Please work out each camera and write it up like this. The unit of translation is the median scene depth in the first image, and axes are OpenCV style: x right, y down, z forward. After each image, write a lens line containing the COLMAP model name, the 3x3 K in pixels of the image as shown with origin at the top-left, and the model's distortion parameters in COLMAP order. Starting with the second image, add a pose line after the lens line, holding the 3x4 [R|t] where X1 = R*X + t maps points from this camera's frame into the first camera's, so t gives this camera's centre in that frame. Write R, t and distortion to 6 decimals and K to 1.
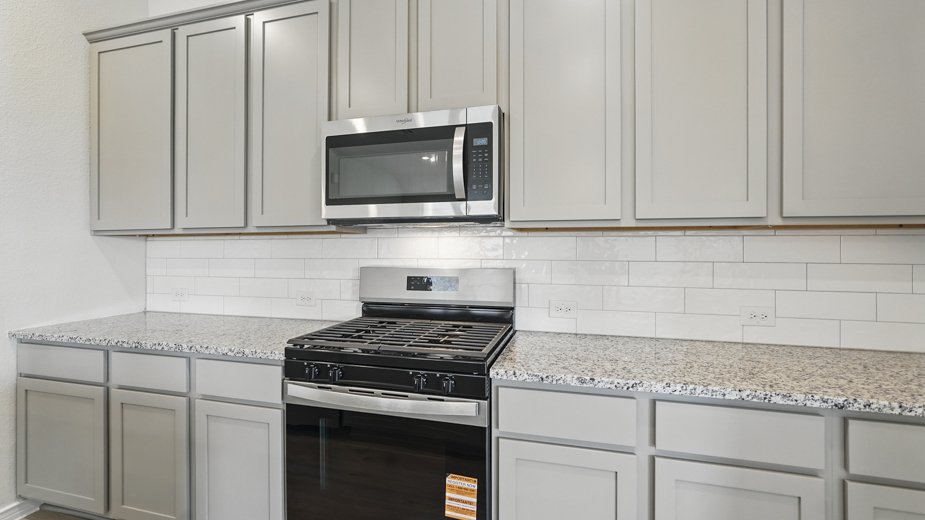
lens RADIAL K [[420.6, 0, 457.1], [0, 420.6, 247.9], [0, 0, 1]] dist [0.000140, 0.000211]
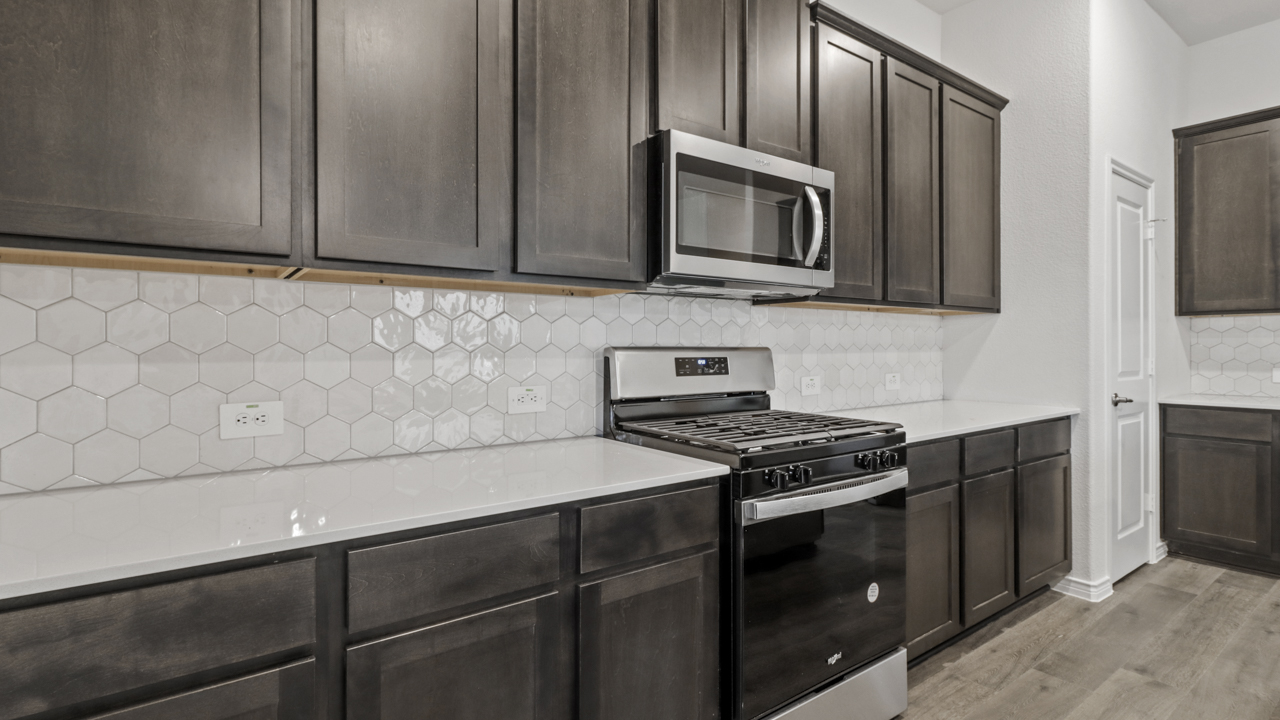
lens RADIAL K [[595.9, 0, 620.9], [0, 595.9, 342.9], [0, 0, 1]] dist [-0.001001, -0.000060]
pose [[0.626739, -0.000399, 0.779229, -1.177728], [-0.003024, 0.999991, 0.002944, 0.044425], [-0.779223, -0.004201, 0.626732, 0.483658]]
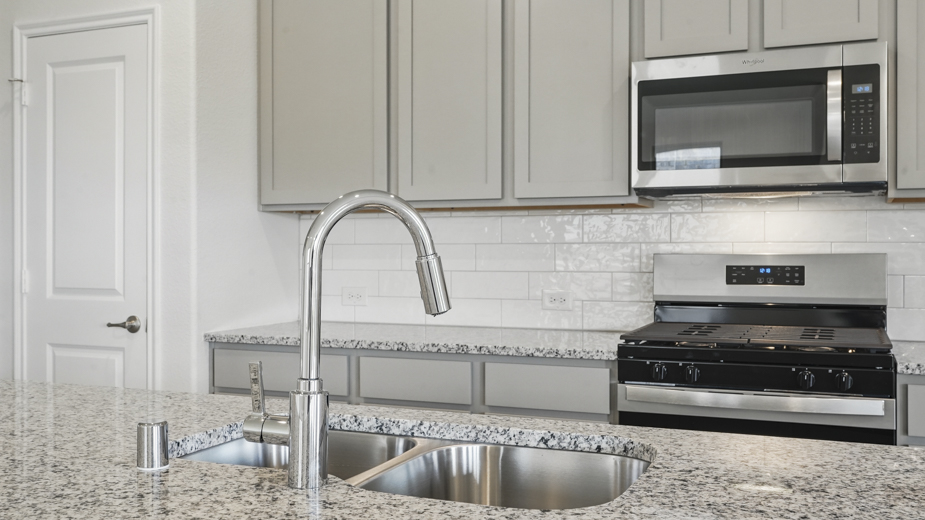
lens RADIAL K [[913.4, 0, 458.9], [0, 913.4, 252.2], [0, 0, 1]] dist [-0.011953, 0.000000]
pose [[0.993374, 0.002245, -0.114902, -0.466762], [-0.001627, 0.999984, 0.005471, 0.043420], [0.114912, -0.005248, 0.993362, -0.734358]]
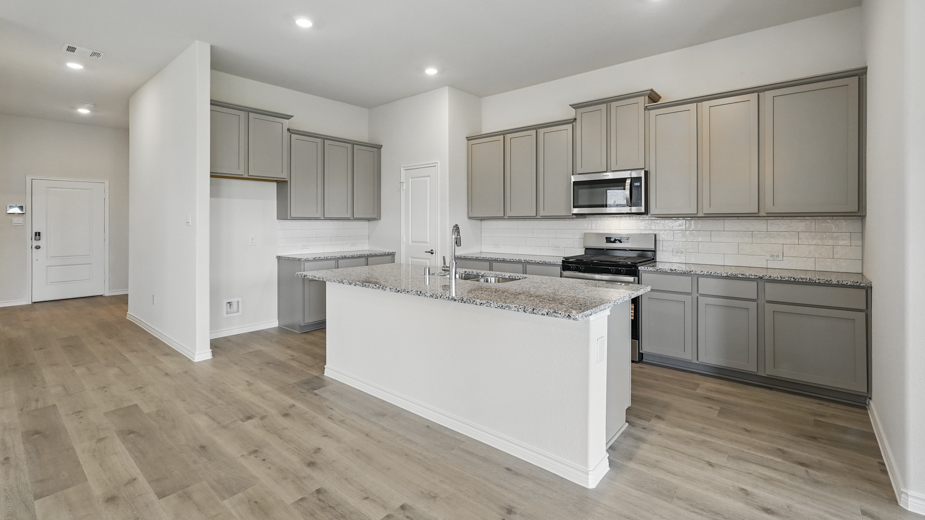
lens RADIAL K [[411.3, 0, 458.8], [0, 411.3, 220.5], [0, 0, 1]] dist [-0.015744, 0.006116]
pose [[0.912930, -0.001655, -0.408114, 0.078453], [-0.000990, 0.999980, -0.006270, -0.008774], [0.408116, 0.006128, 0.912910, -1.645323]]
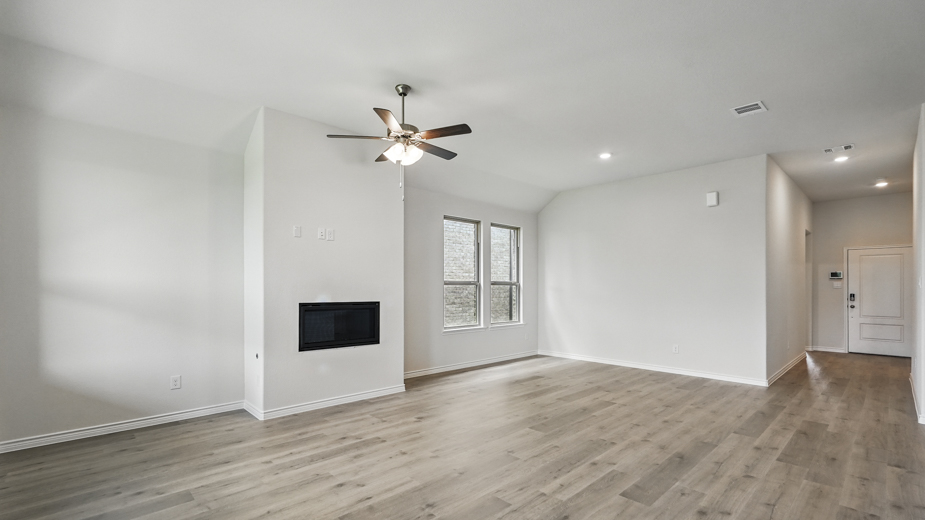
lens RADIAL K [[411.3, 0, 460.1], [0, 411.3, 284.0], [0, 0, 1]] dist [-0.015744, 0.006116]
pose [[-0.505339, -0.004167, -0.862911, 1.104949], [-0.002769, 0.999991, -0.003207, -0.004262], [0.862916, 0.000768, -0.505346, -1.238669]]
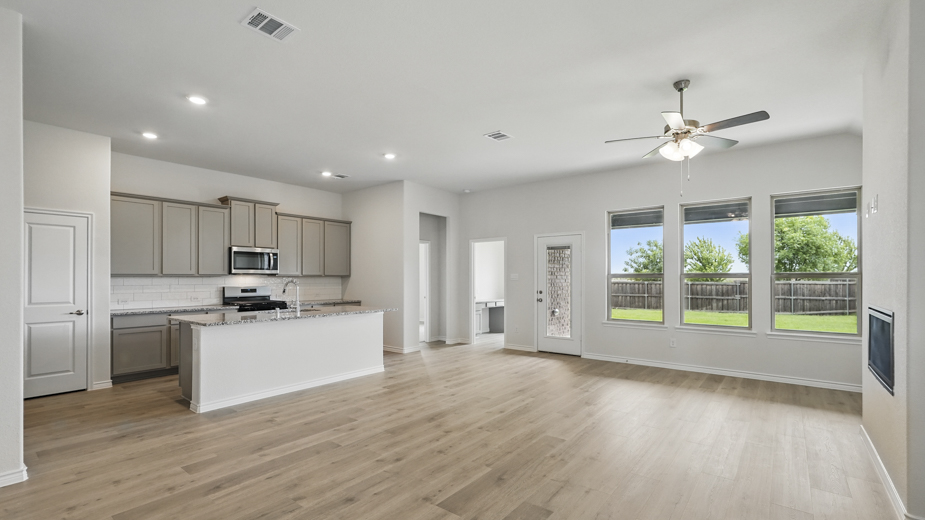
lens RADIAL K [[411.3, 0, 460.7], [0, 411.3, 275.6], [0, 0, 1]] dist [-0.015744, 0.006116]
pose [[0.381668, 0.008140, 0.924264, -3.013603], [0.002870, 0.999946, -0.009992, -0.004483], [-0.924295, 0.006466, 0.381624, -2.327523]]
